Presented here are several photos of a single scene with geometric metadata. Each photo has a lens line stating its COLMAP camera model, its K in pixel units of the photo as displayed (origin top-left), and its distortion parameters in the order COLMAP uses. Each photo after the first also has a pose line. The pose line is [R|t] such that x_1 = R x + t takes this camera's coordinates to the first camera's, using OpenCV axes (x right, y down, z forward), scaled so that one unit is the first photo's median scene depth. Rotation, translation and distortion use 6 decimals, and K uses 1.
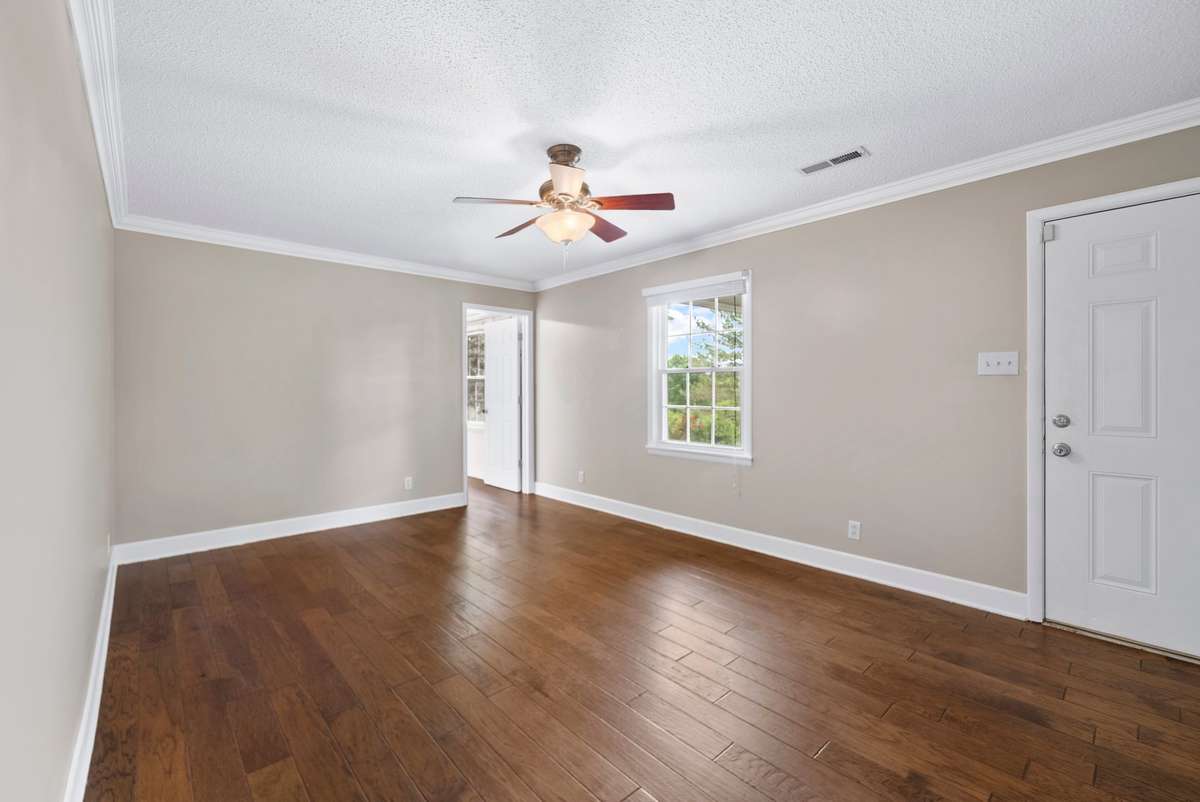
lens RADIAL K [[498.7, 0, 600.0], [0, 498.7, 401.0], [0, 0, 1]] dist [-0.000182, 0.000079]
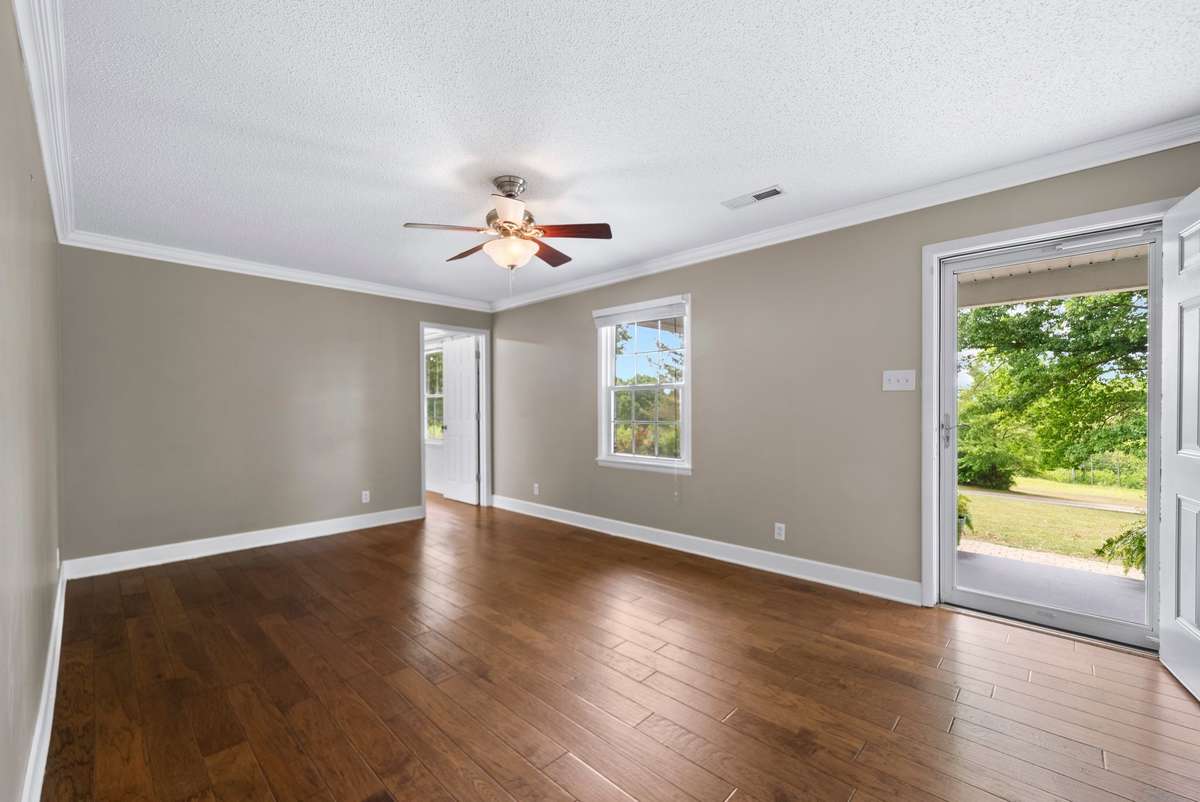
lens RADIAL K [[486.8, 0, 596.8], [0, 486.8, 422.7], [0, 0, 1]] dist [0.000849, -0.000044]
pose [[0.997755, -0.004035, 0.066849, 0.045274], [0.003526, 0.999964, 0.007733, 0.010100], [-0.066878, -0.007480, 0.997733, -0.063965]]
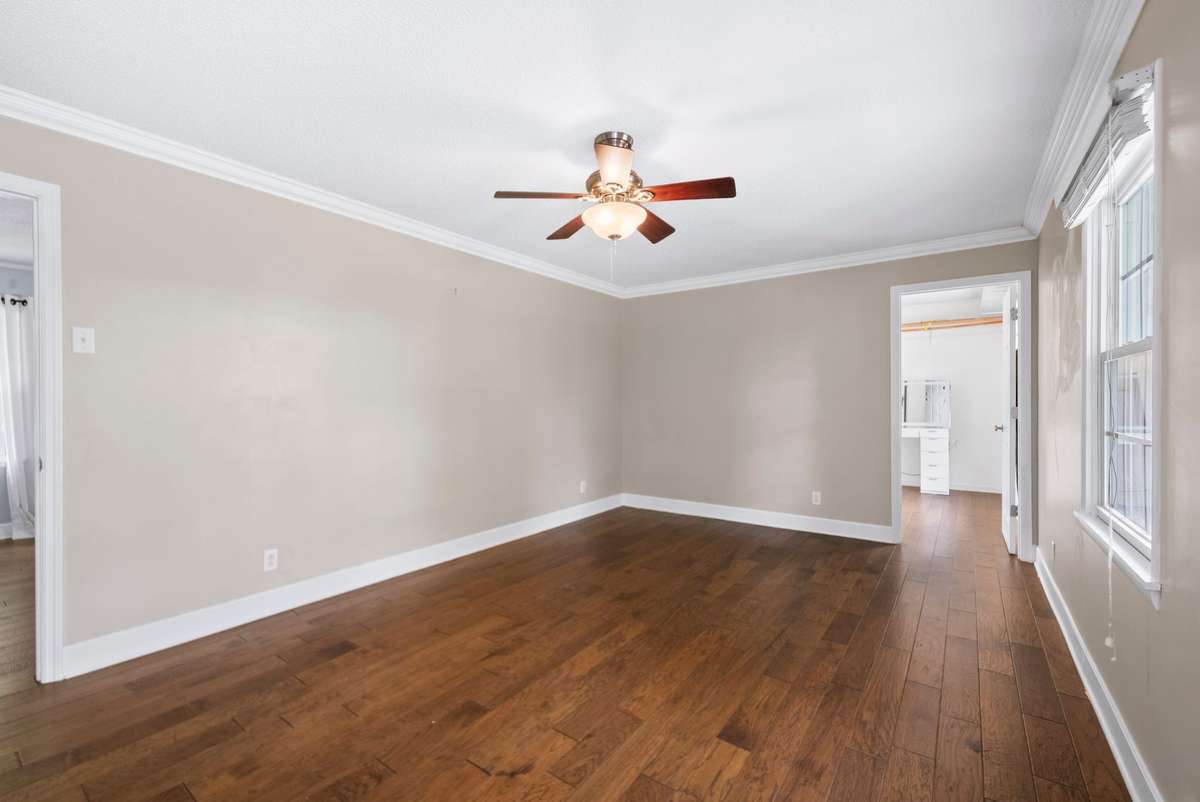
lens RADIAL K [[508.0, 0, 600.0], [0, 508.0, 401.0], [0, 0, 1]] dist [0.000015, 0.000051]
pose [[0.210798, 0.003852, -0.977522, 0.868533], [-0.022936, 0.999736, -0.001006, -0.008412], [0.977261, 0.022632, 0.210831, 0.797714]]
